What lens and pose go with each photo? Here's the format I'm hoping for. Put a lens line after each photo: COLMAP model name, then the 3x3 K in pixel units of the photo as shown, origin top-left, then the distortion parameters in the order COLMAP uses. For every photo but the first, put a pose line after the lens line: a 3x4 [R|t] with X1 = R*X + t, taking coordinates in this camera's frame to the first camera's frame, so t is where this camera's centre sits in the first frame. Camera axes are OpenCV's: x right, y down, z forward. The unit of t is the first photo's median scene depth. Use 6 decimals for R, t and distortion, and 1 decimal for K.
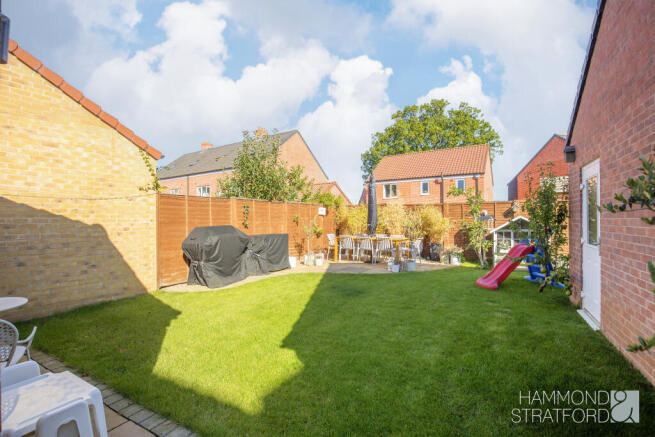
lens RADIAL K [[308.4, 0, 327.5], [0, 308.4, 218.5], [0, 0, 1]] dist [-0.024942, -0.000120]
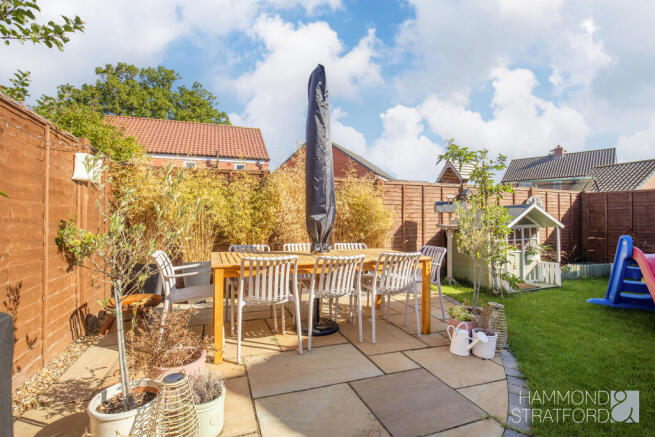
lens RADIAL K [[308.4, 0, 327.5], [0, 308.4, 218.5], [0, 0, 1]] dist [-0.024942, -0.000120]
pose [[0.596061, 0.006412, 0.802914, -0.029512], [-0.007028, 0.999971, -0.002769, 0.005468], [-0.802909, -0.003993, 0.596089, 0.187421]]
